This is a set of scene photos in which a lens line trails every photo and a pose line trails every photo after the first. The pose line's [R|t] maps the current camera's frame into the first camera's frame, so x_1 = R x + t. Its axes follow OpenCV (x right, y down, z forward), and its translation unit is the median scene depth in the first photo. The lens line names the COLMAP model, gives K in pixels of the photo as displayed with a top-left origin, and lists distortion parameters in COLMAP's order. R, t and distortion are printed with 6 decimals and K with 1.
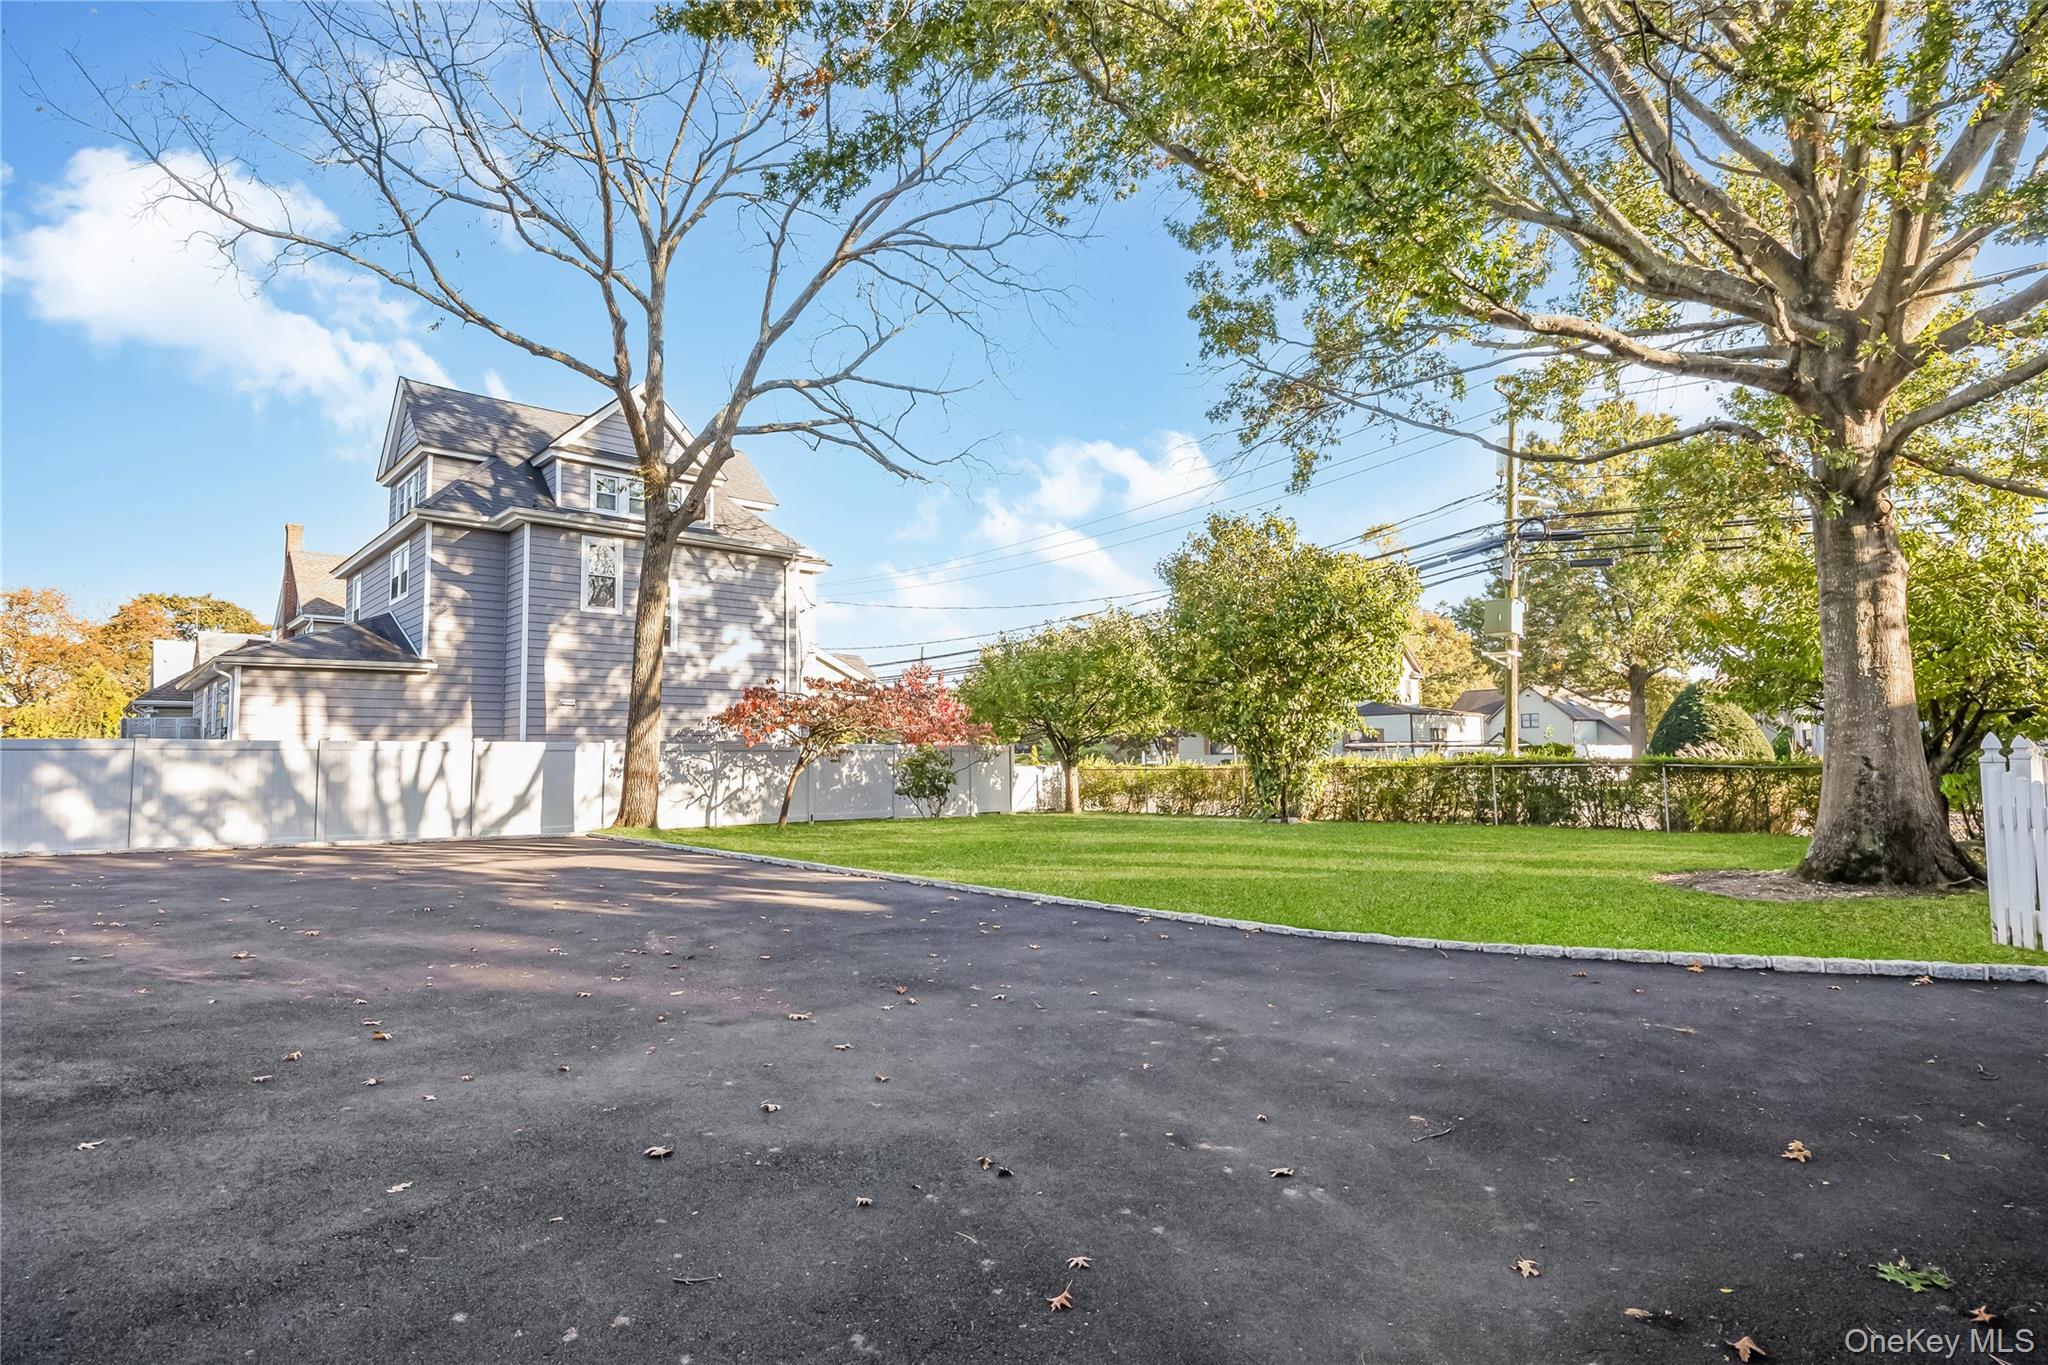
lens RADIAL K [[1021.6, 0, 1033.0], [0, 1021.6, 675.6], [0, 0, 1]] dist [-0.005963, -0.000731]
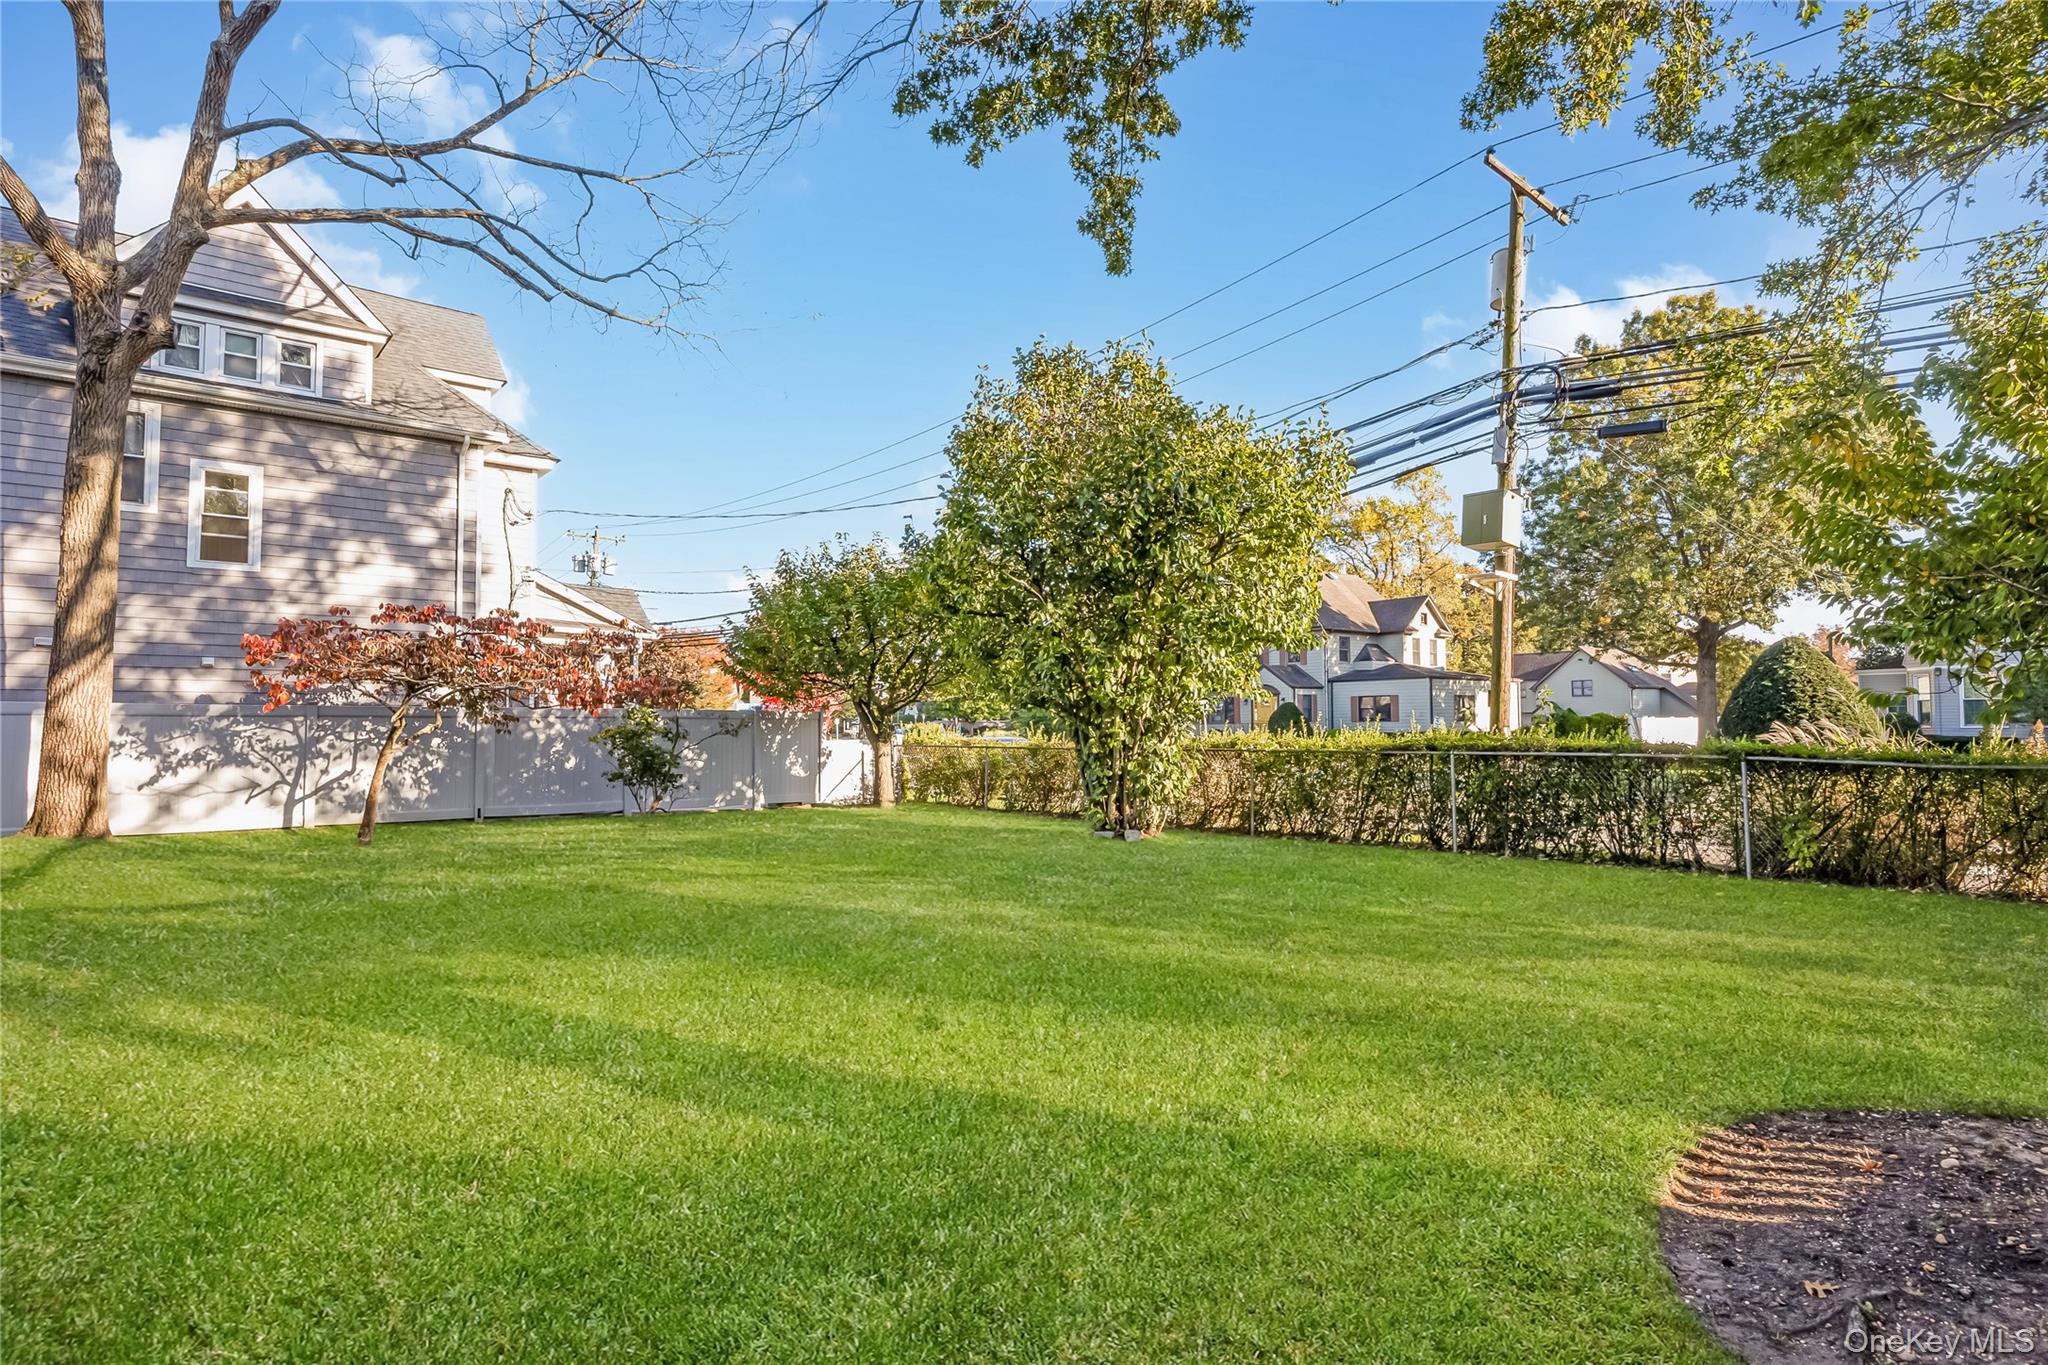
lens RADIAL K [[1049.2, 0, 1024.0], [0, 1049.2, 682.5], [0, 0, 1]] dist [-0.004341, -0.000689]
pose [[0.999006, 0.006304, -0.044132, 0.257788], [-0.004527, 0.999179, 0.040252, 0.026196], [0.044350, -0.040012, 0.998214, 0.423682]]
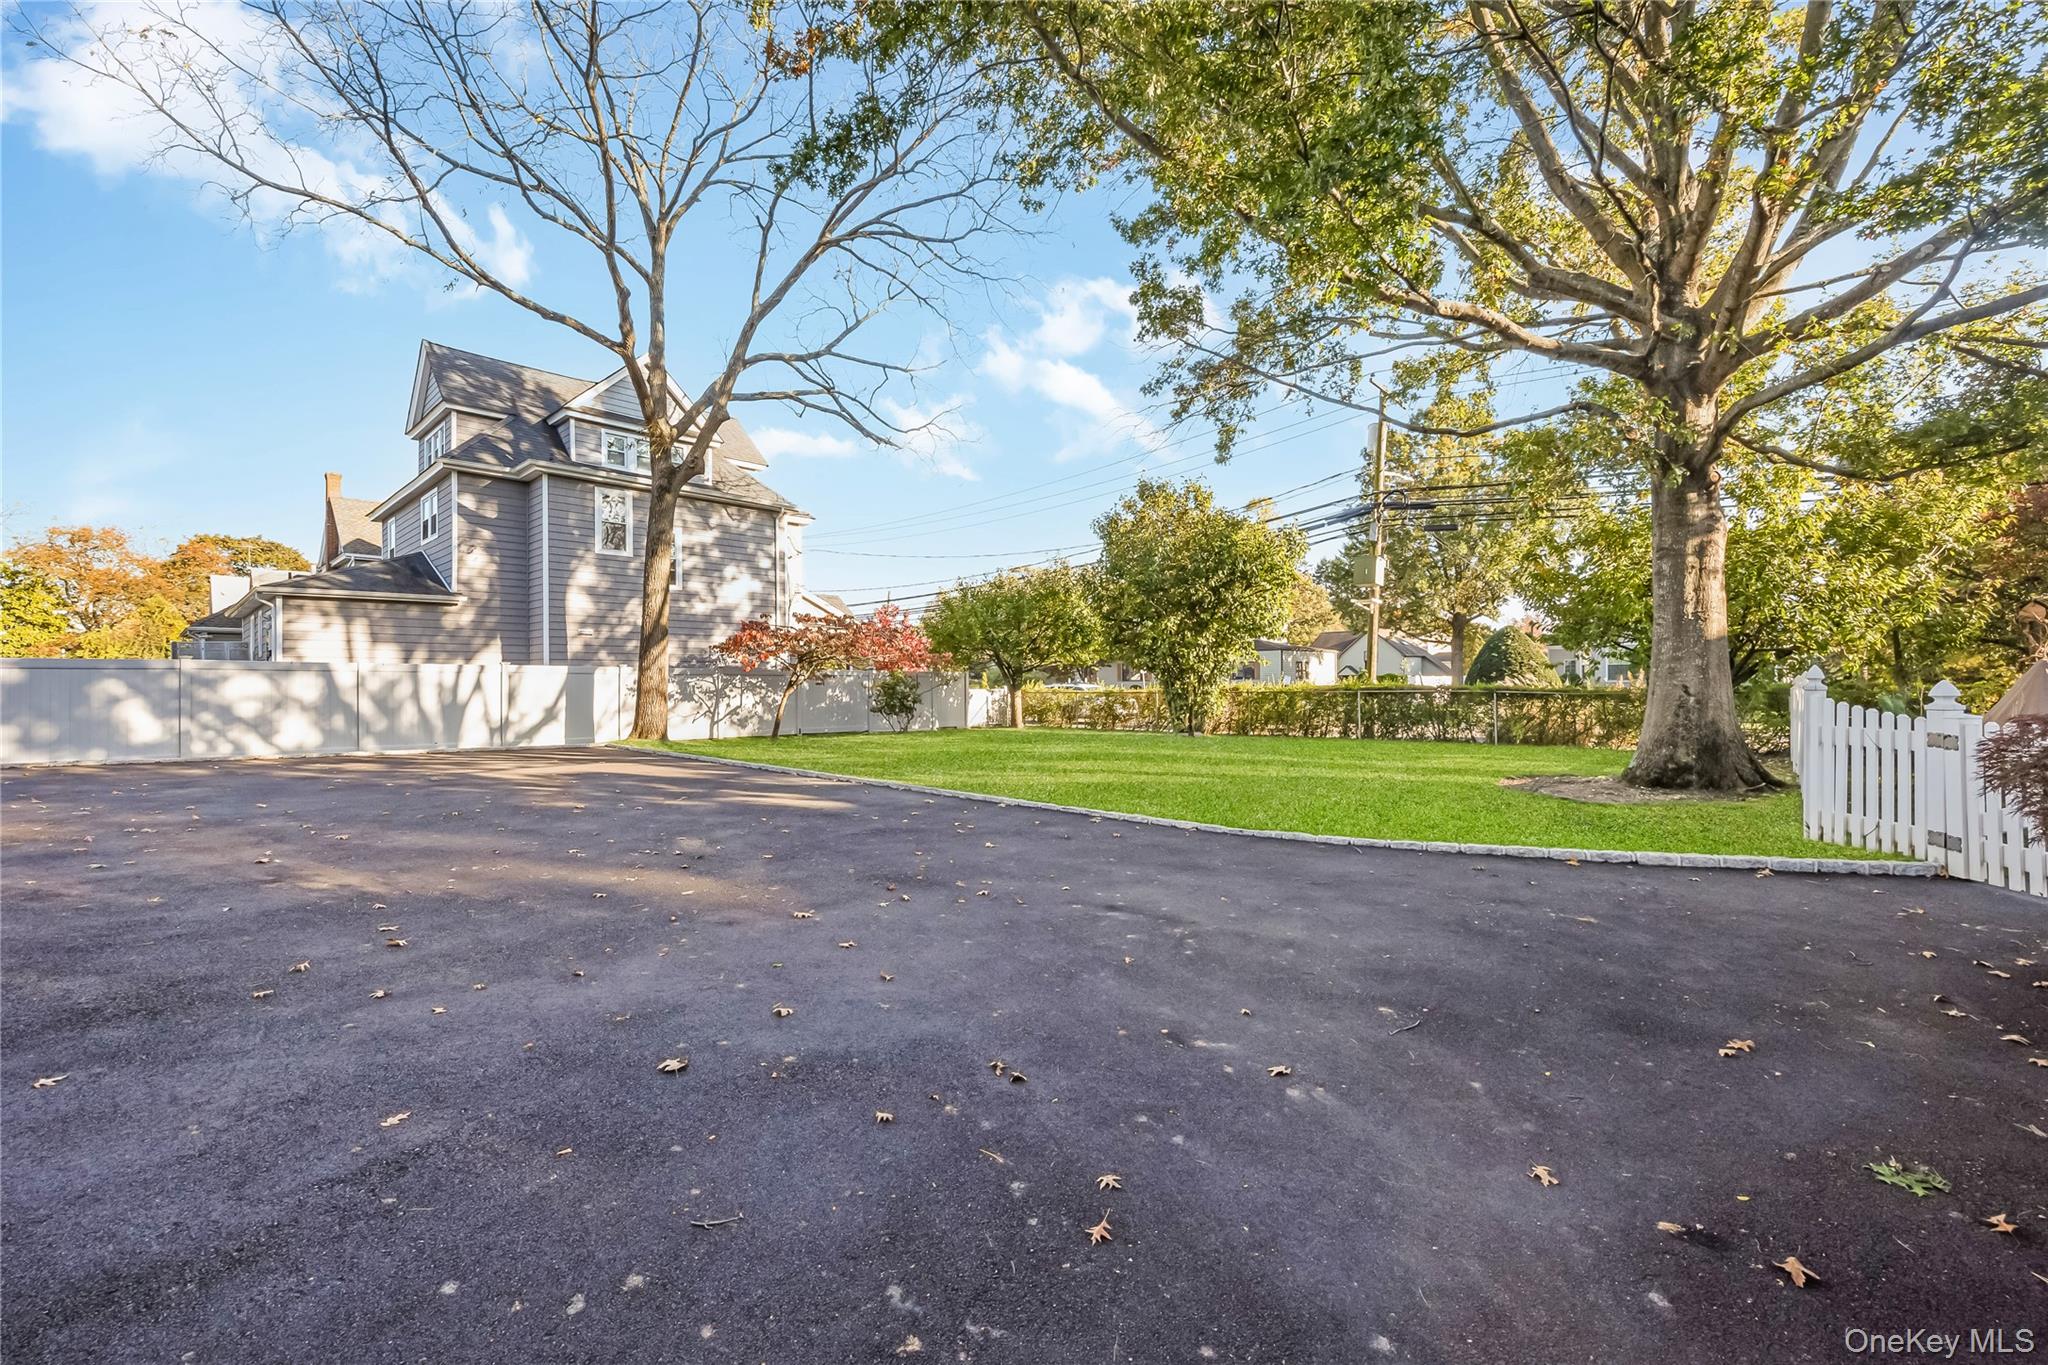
lens RADIAL K [[821.5, 0, 1032.3], [0, 821.5, 676.3], [0, 0, 1]] dist [-0.000926, -0.000227]
pose [[0.997706, 0.007281, 0.067298, -0.014281], [-0.012103, 0.997366, 0.071519, 0.004388], [-0.066600, -0.072169, 0.995166, 0.039903]]
